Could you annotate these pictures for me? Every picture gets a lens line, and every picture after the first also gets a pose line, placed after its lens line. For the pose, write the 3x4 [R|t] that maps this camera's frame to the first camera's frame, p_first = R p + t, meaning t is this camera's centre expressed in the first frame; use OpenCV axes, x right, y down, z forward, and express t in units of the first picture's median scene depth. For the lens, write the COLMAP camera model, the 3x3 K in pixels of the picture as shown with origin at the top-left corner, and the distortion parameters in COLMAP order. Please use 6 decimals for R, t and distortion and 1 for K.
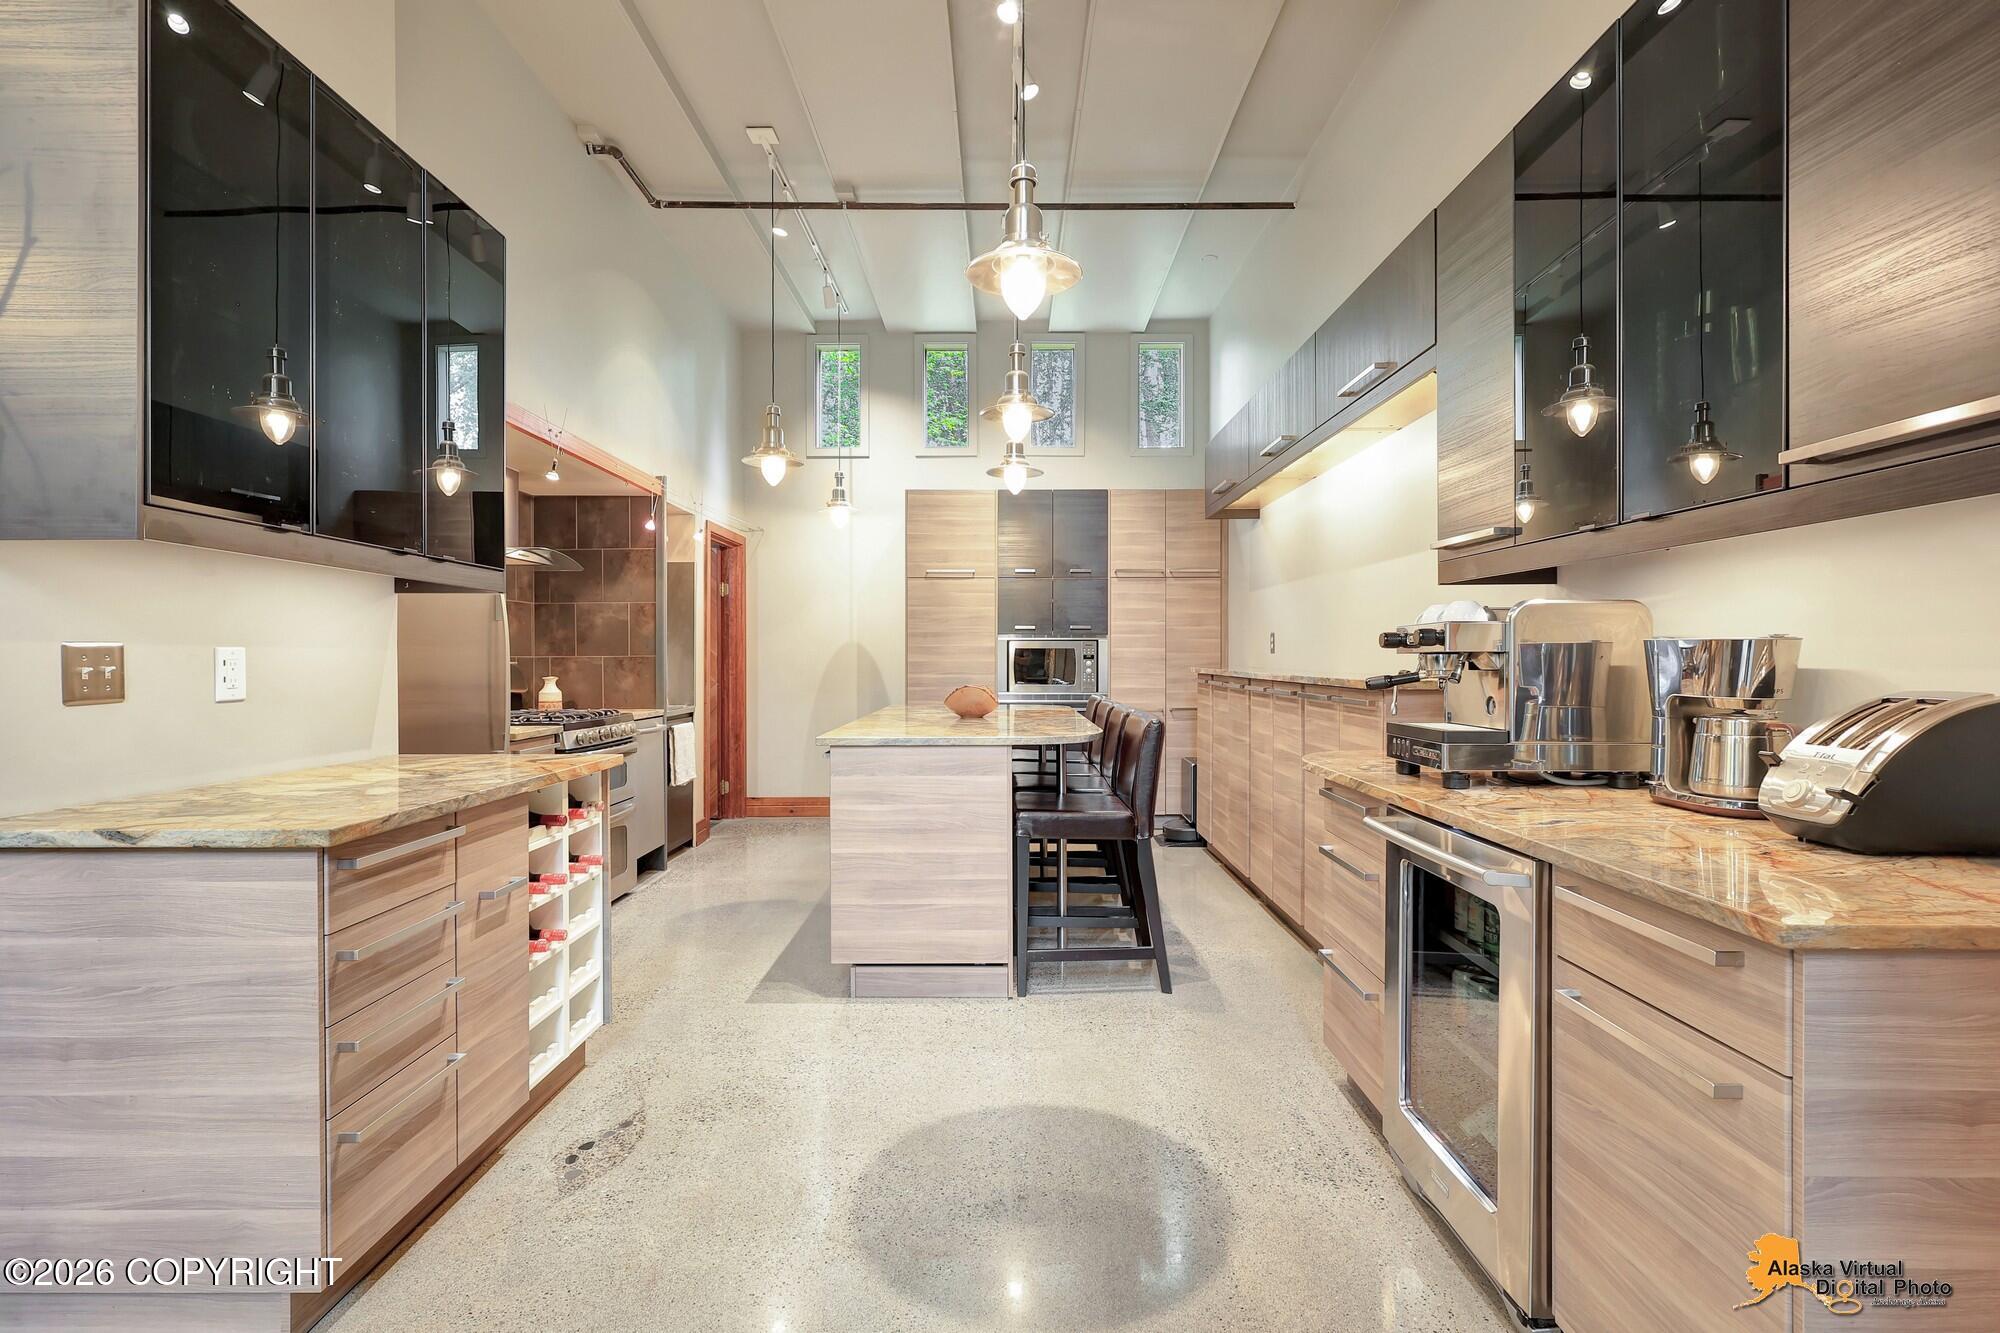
lens RADIAL K [[925.1, 0, 999.1], [0, 925.1, 660.8], [0, 0, 1]] dist [-0.002126, 0.000431]
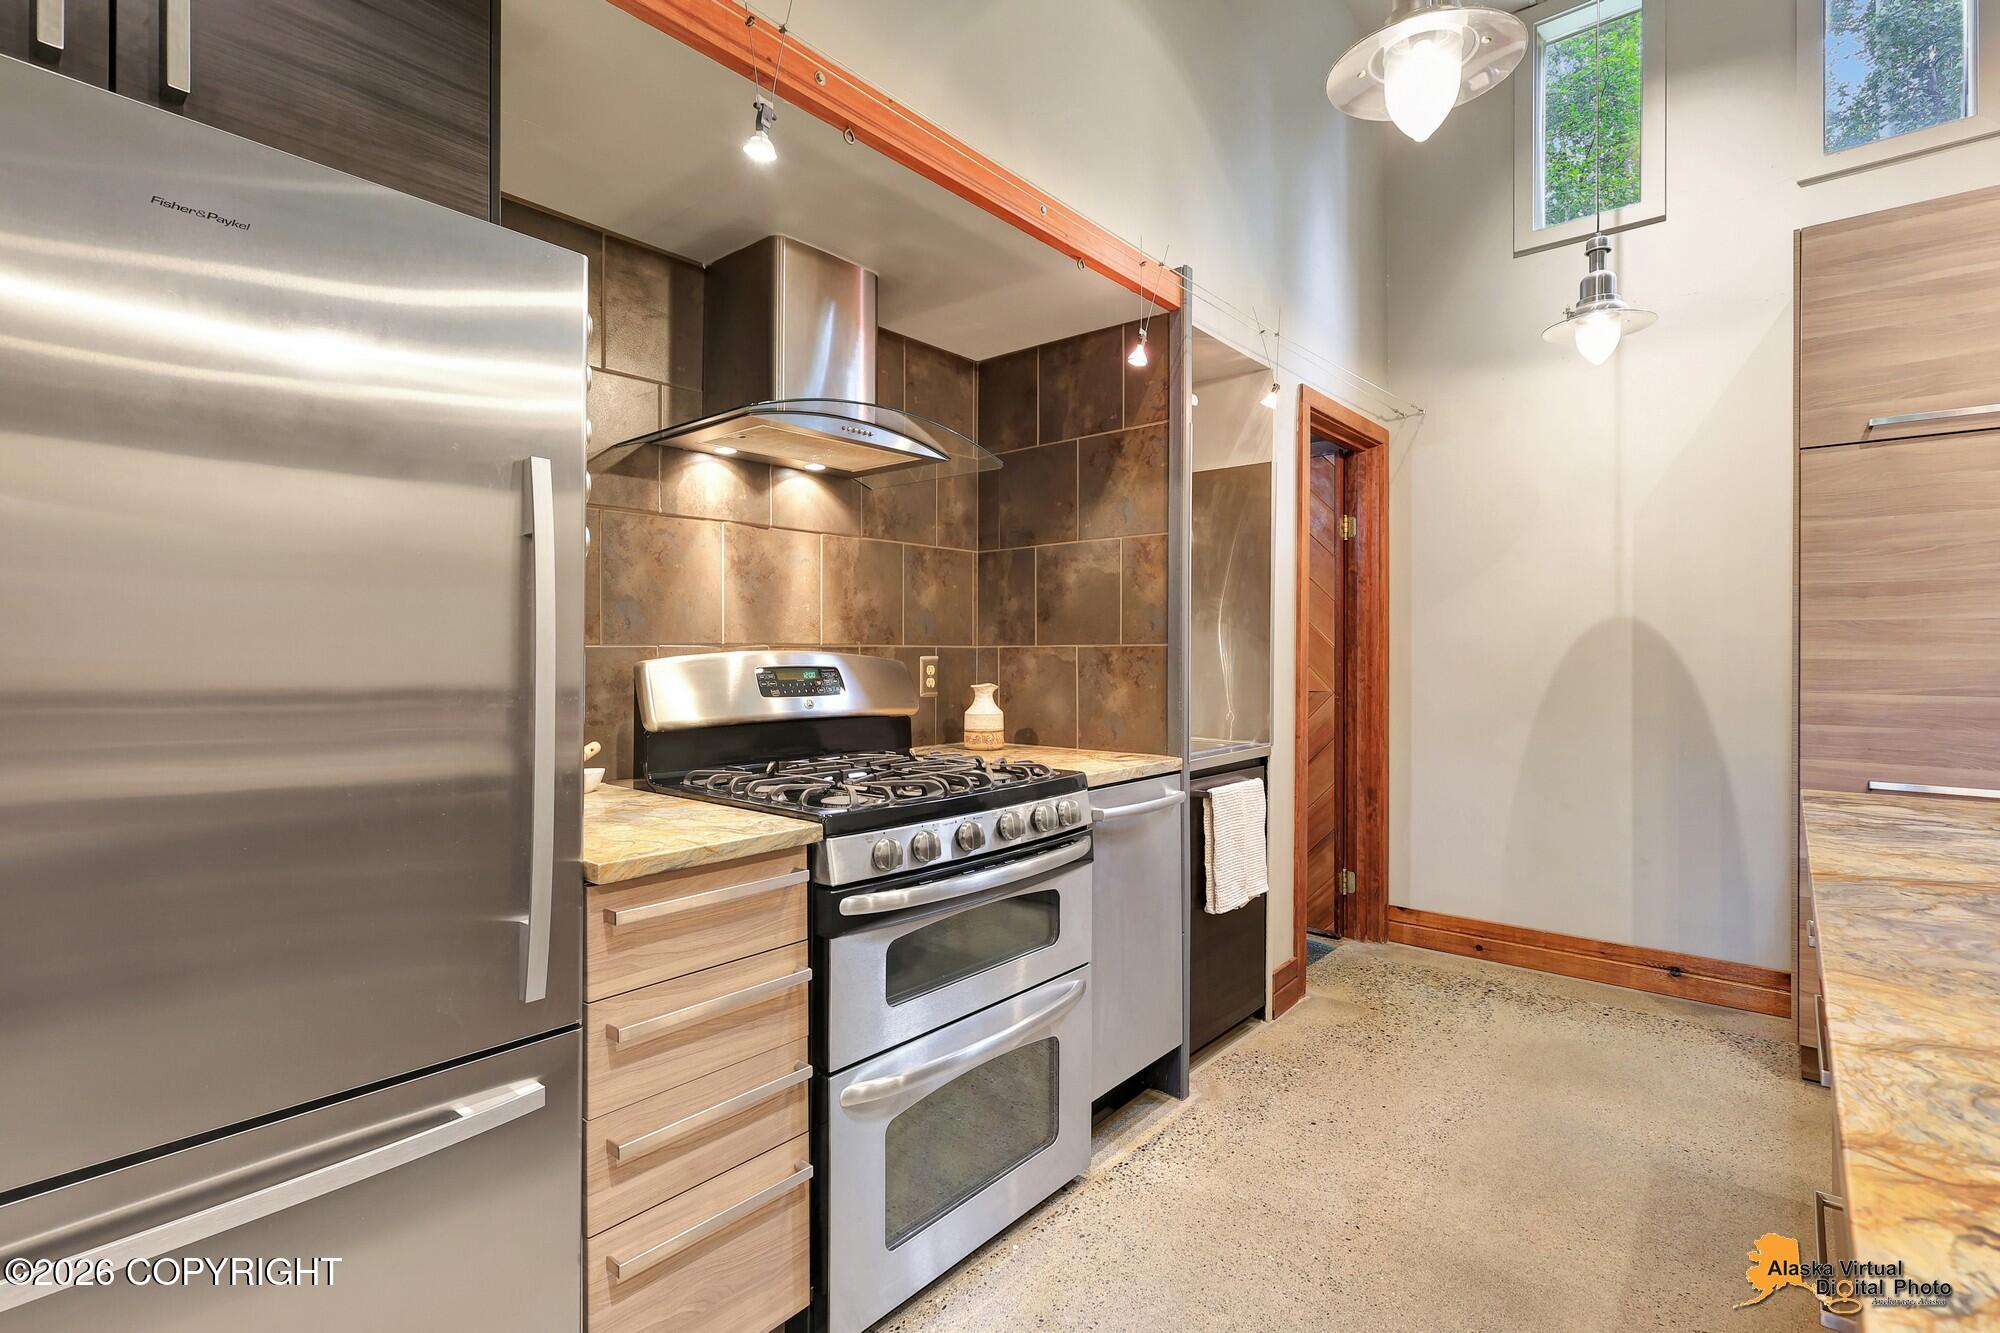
lens RADIAL K [[929.5, 0, 994.8], [0, 929.5, 648.0], [0, 0, 1]] dist [0.001758, -0.000280]
pose [[0.763856, -0.000283, -0.645387, -0.177783], [-0.004055, 0.999978, -0.005237, -0.000929], [0.645375, 0.006618, 0.763838, 0.791609]]
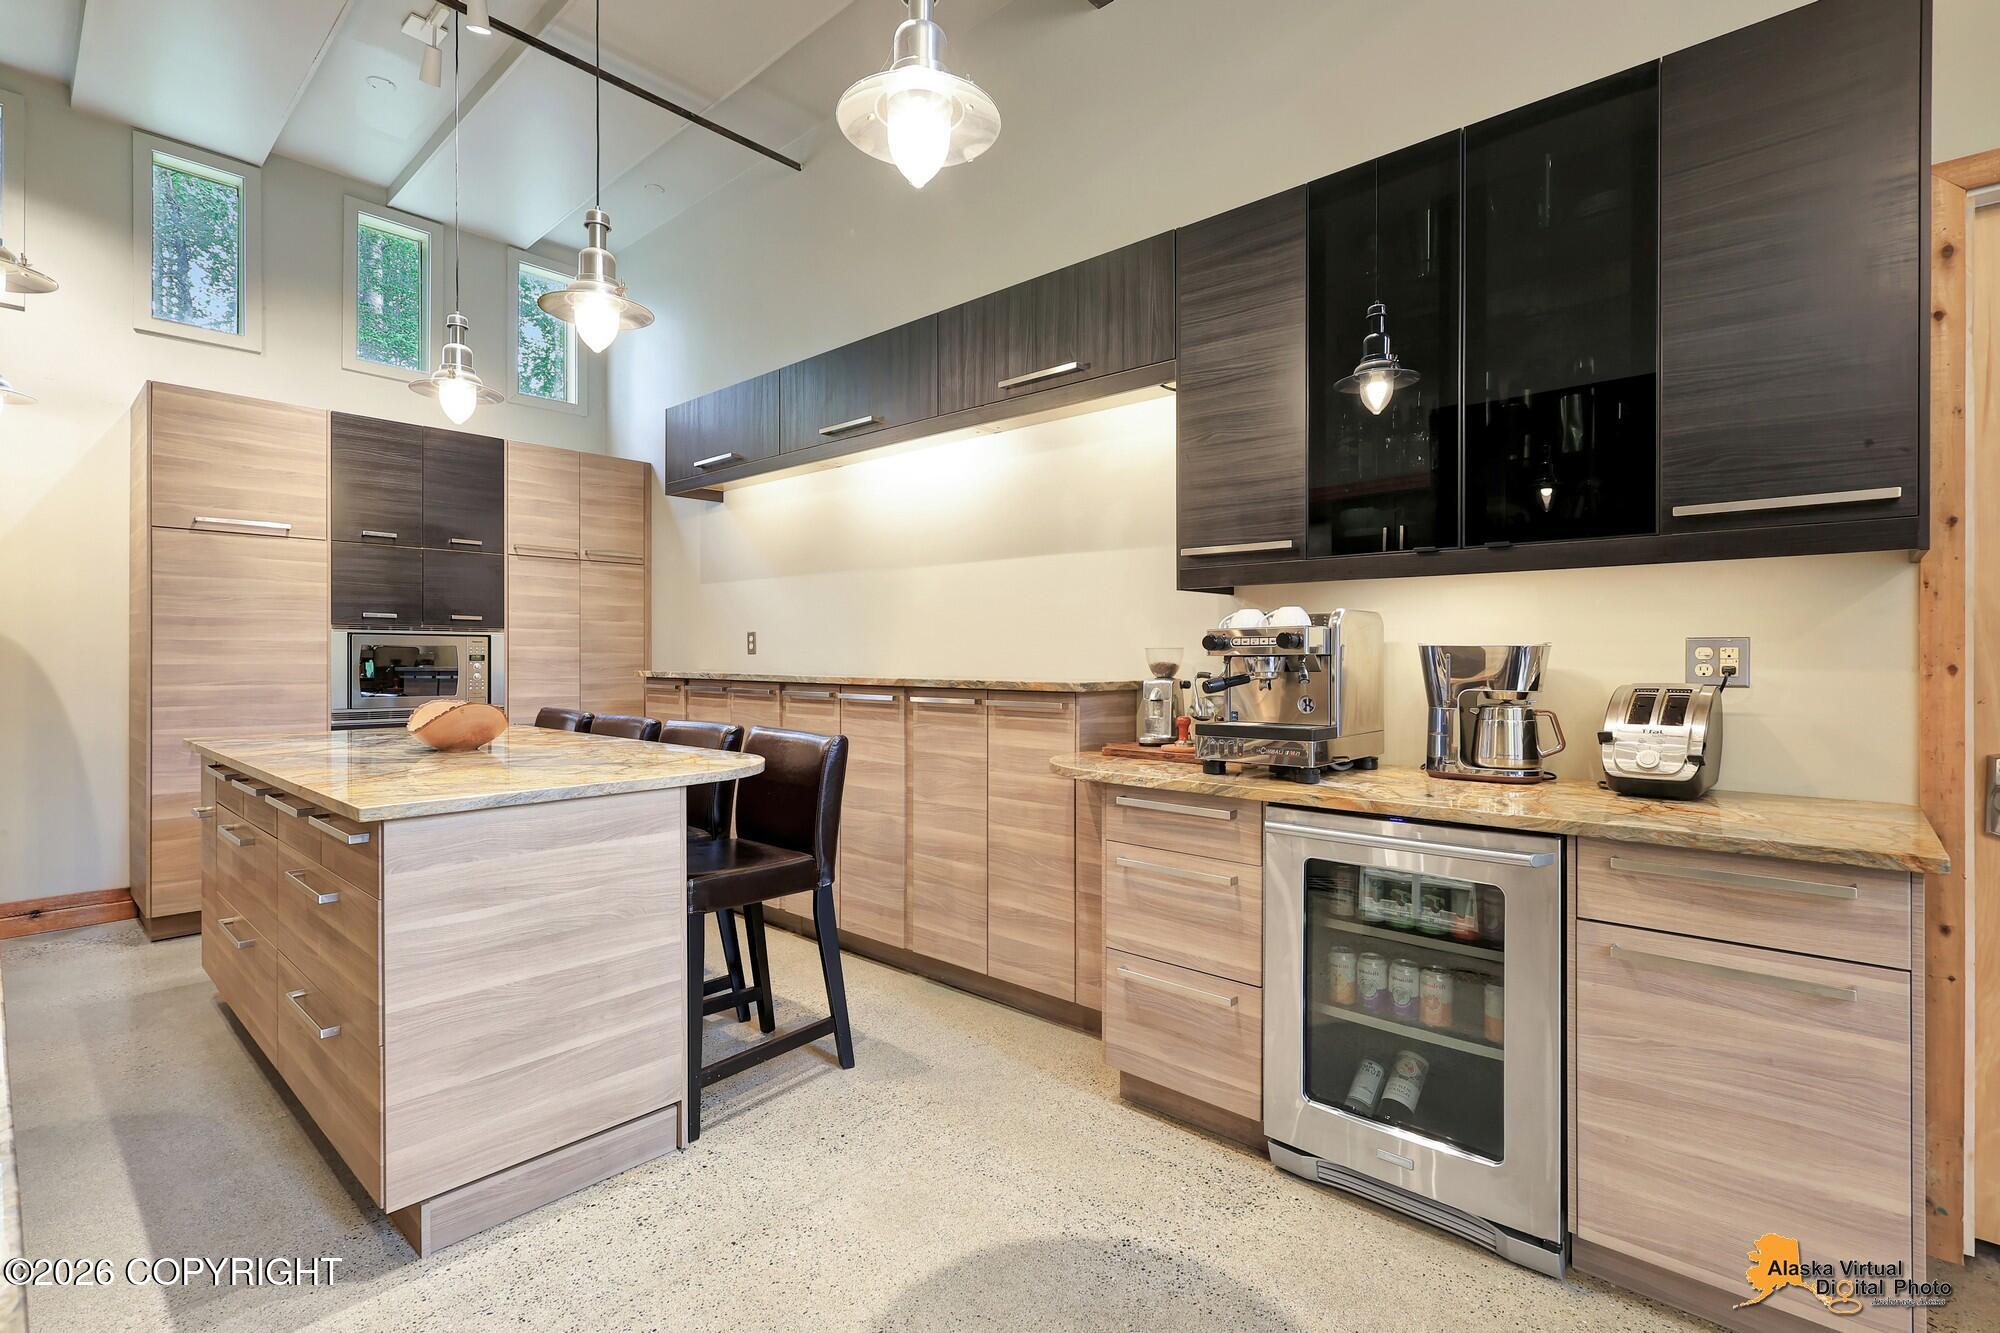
lens RADIAL K [[922.9, 0, 997.5], [0, 922.9, 659.0], [0, 0, 1]] dist [-0.002612, -0.000912]
pose [[0.667295, 0.000598, 0.744793, -0.300672], [0.001120, 0.999998, -0.001807, -0.002074], [-0.744793, 0.002040, 0.667293, 0.312934]]
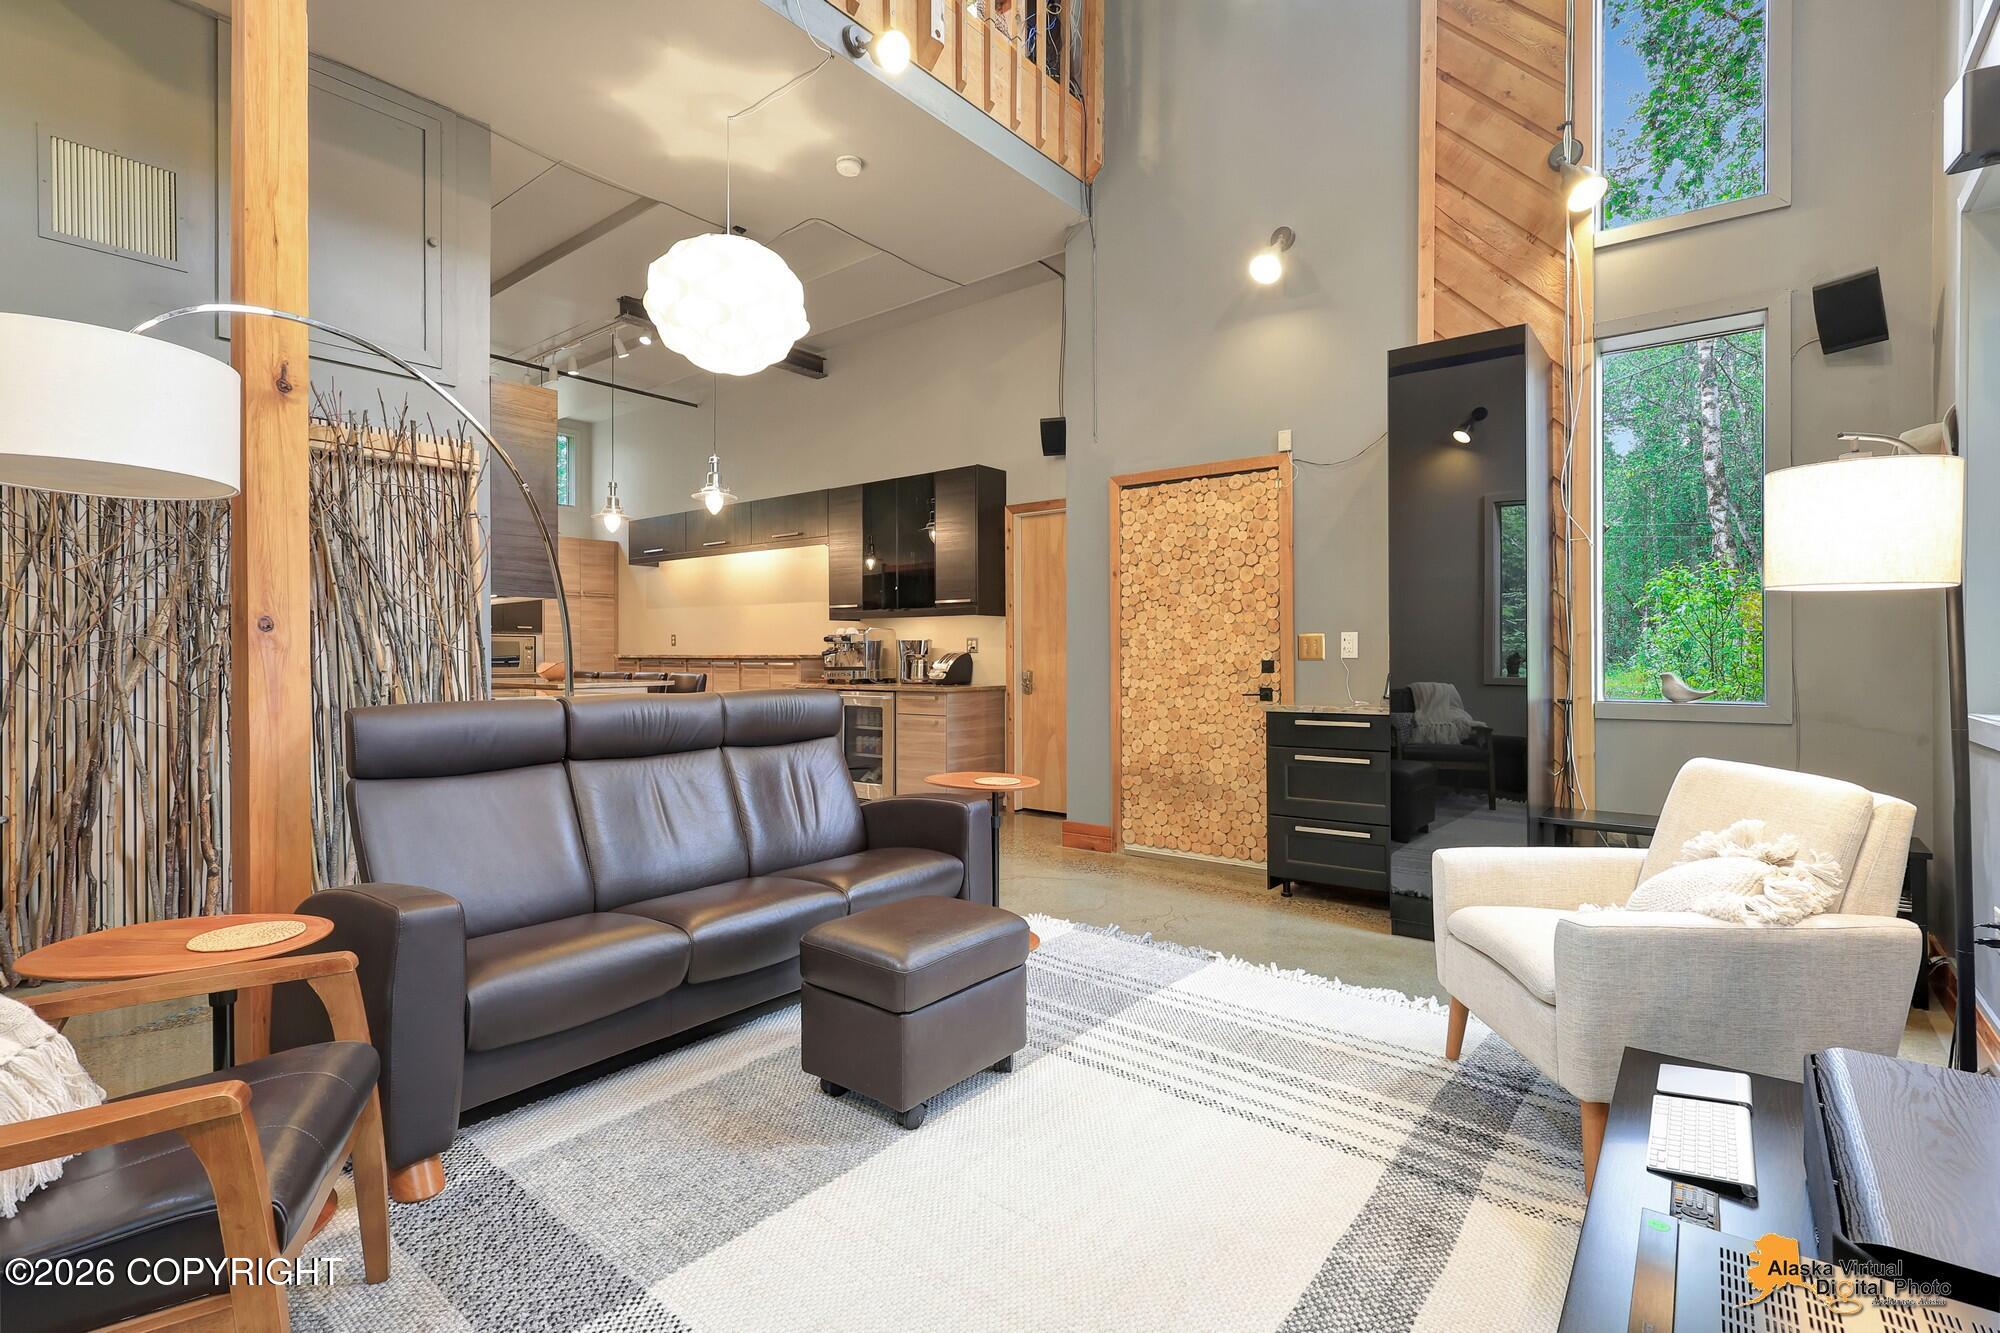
lens RADIAL K [[929.5, 0, 994.8], [0, 929.5, 648.0], [0, 0, 1]] dist [0.001758, -0.000280]
pose [[0.620628, 0.007951, 0.784065, -1.002518], [0.003245, 0.999914, -0.012708, 0.028708], [-0.784098, 0.010431, 0.620549, -0.812203]]
